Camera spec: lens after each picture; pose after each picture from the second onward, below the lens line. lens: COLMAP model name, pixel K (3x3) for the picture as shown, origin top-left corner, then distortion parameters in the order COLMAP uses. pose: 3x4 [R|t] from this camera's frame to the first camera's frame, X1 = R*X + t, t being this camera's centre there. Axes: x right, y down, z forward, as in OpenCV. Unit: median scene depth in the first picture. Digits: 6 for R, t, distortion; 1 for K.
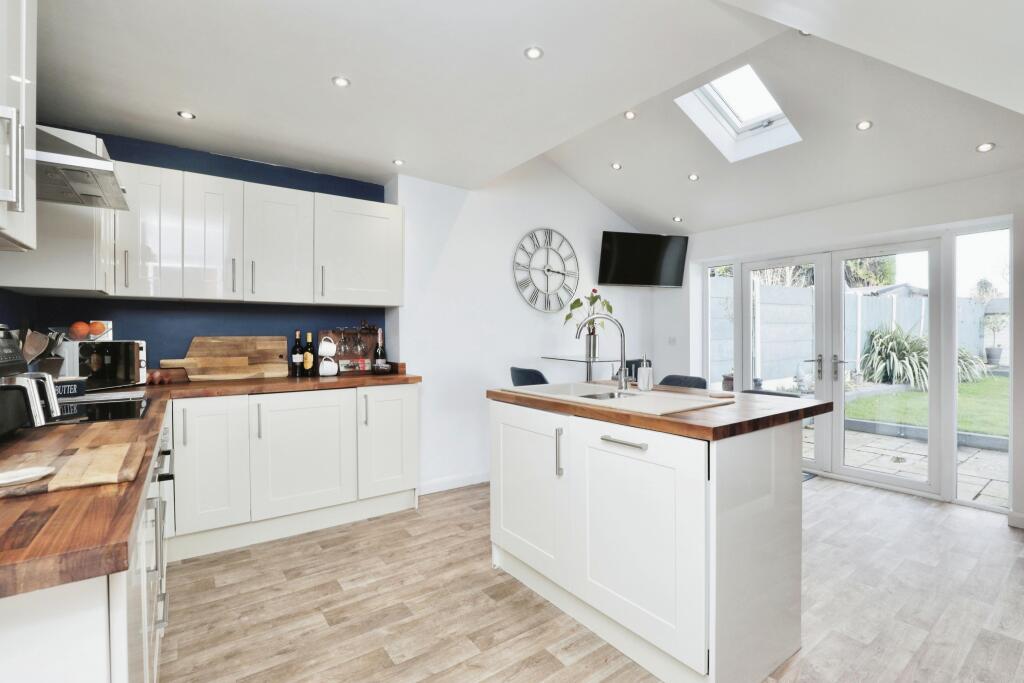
lens RADIAL K [[470.4, 0, 513.9], [0, 470.4, 341.2], [0, 0, 1]] dist [-0.003479, -0.000146]
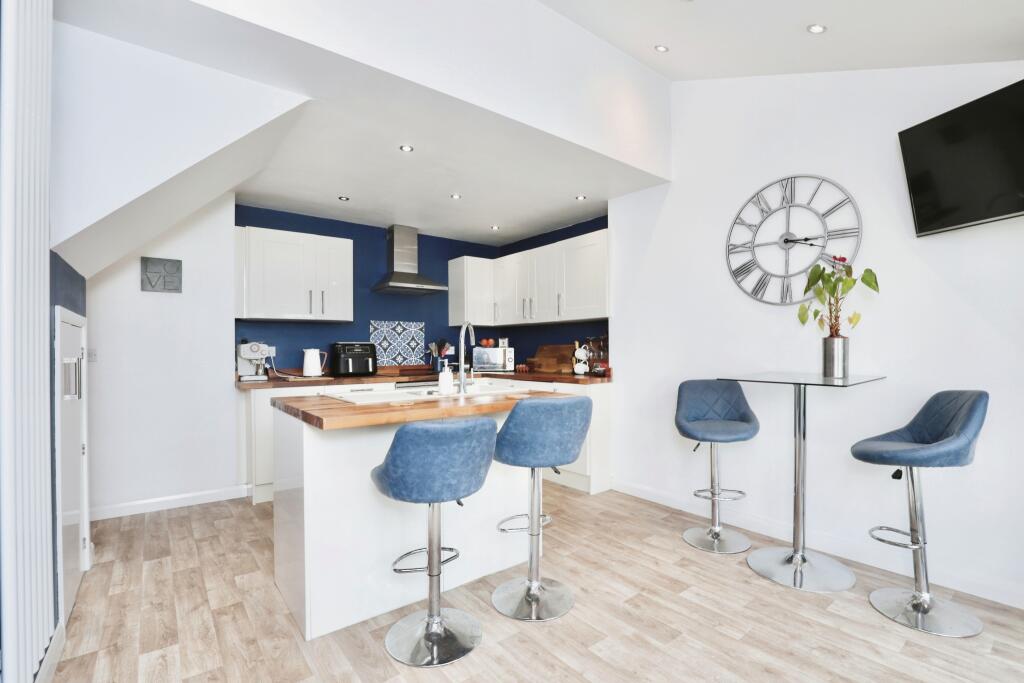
lens RADIAL K [[470.4, 0, 513.5], [0, 470.4, 346.7], [0, 0, 1]] dist [-0.003479, -0.000146]
pose [[0.043879, 0.000130, -0.999037, 0.732043], [0.001027, 0.999999, 0.000176, -0.002998], [0.999036, -0.001033, 0.043879, 0.604329]]
